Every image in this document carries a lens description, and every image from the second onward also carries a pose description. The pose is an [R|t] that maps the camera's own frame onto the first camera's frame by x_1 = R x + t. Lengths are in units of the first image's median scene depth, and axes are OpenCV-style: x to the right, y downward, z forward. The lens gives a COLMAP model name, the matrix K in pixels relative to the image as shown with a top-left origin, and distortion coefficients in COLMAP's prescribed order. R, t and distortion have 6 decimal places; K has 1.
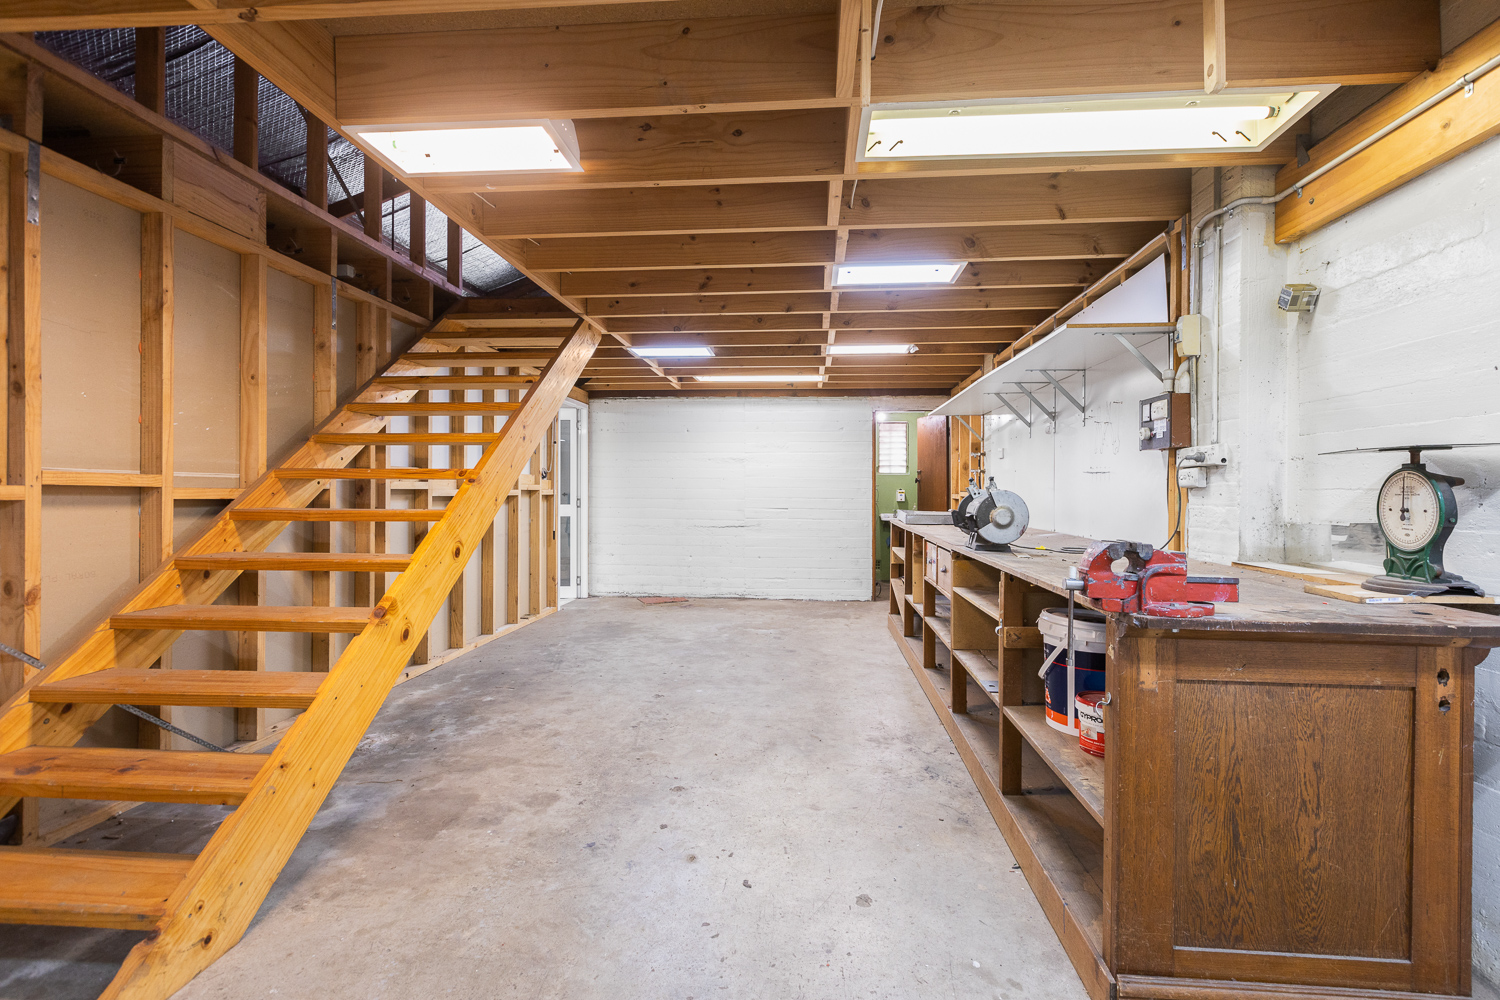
lens RADIAL K [[707.7, 0, 751.2], [0, 707.7, 491.6], [0, 0, 1]] dist [0.006272, 0.000471]
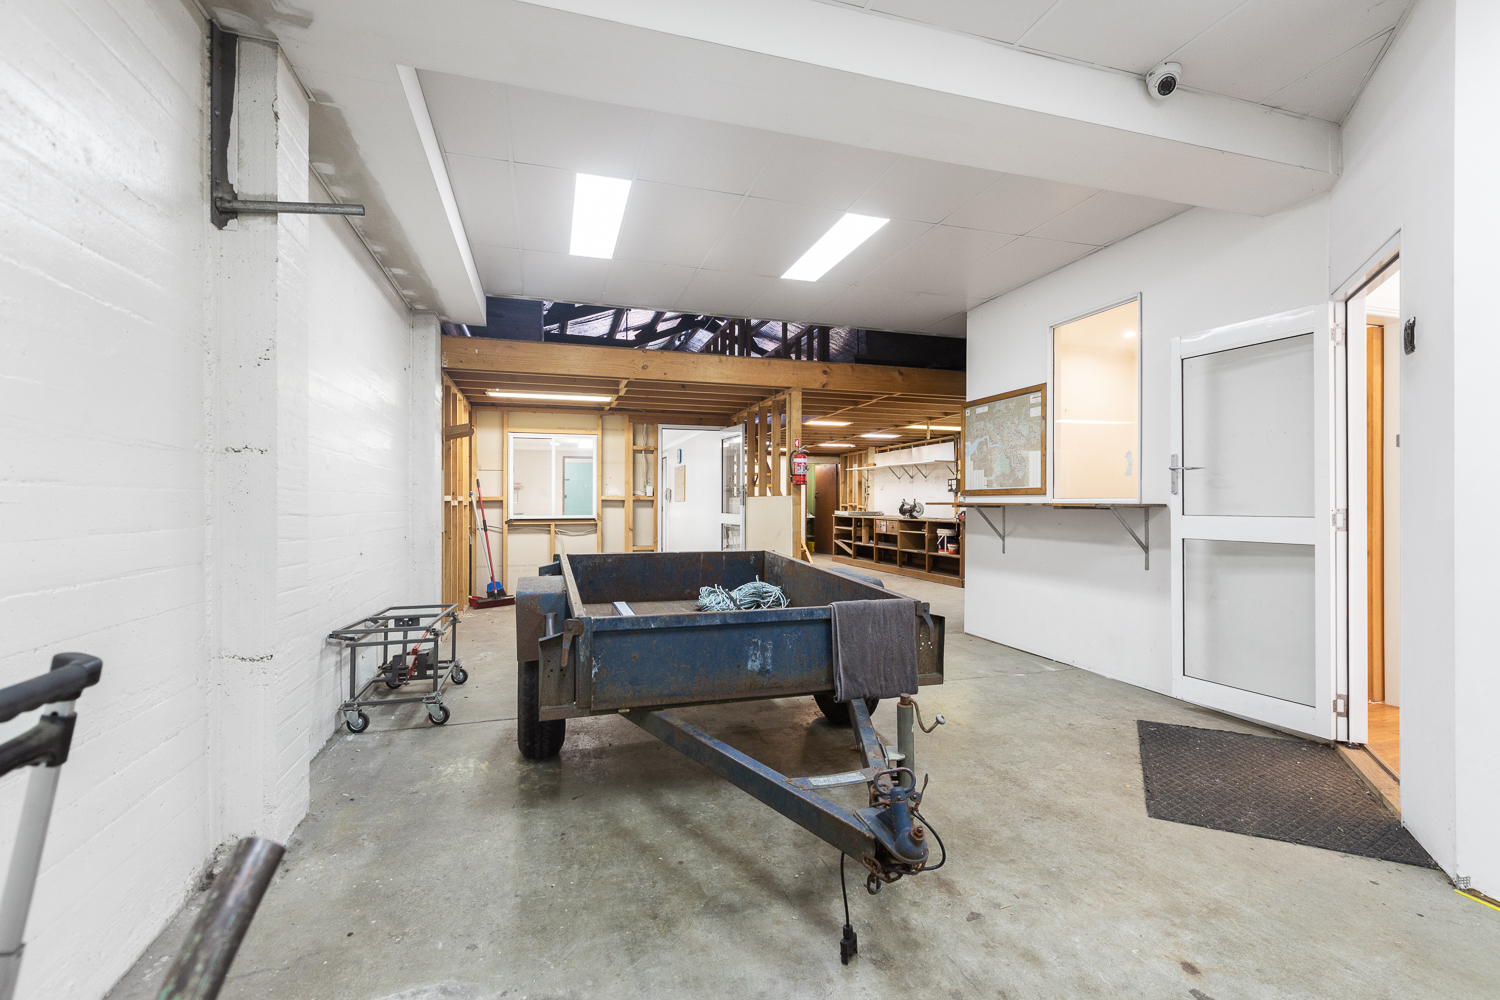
lens RADIAL K [[707.7, 0, 755.6], [0, 707.7, 499.1], [0, 0, 1]] dist [0.006272, 0.000471]
pose [[0.929409, 0.005559, 0.369008, -1.691212], [-0.004666, 0.999984, -0.003312, -0.002657], [-0.369021, 0.001357, 0.929420, -2.006631]]
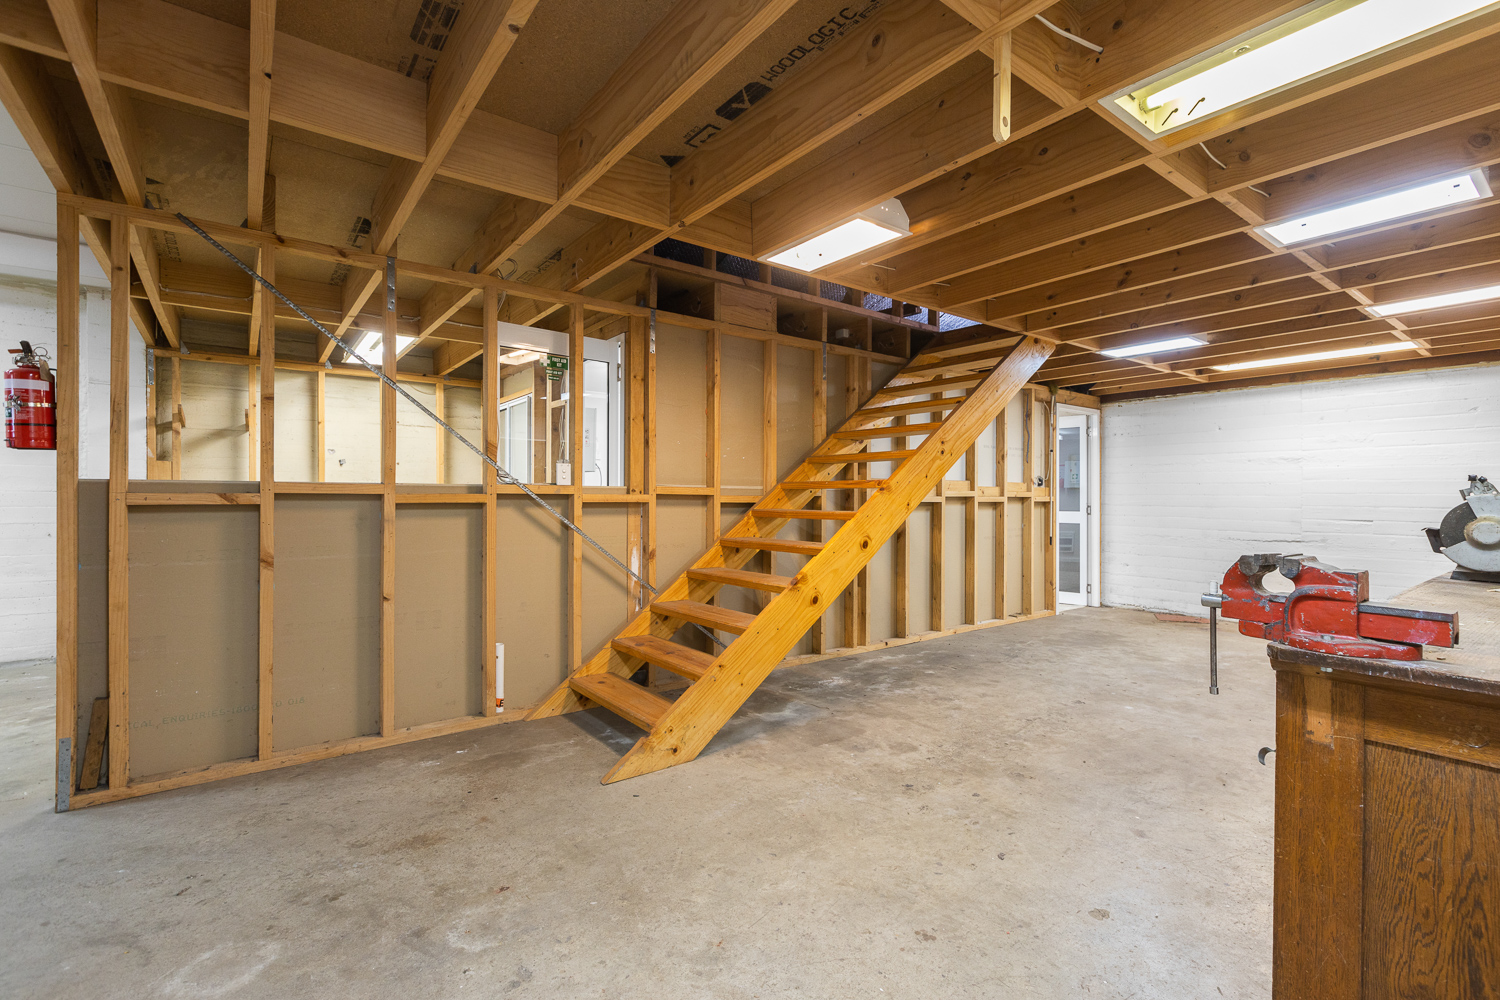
lens RADIAL K [[707.7, 0, 756.1], [0, 707.7, 501.8], [0, 0, 1]] dist [0.006272, 0.000471]
pose [[0.654645, 0.002564, -0.755932, 0.472181], [-0.000460, 0.999995, 0.002994, 0.003977], [0.755936, -0.001612, 0.654643, 0.000082]]
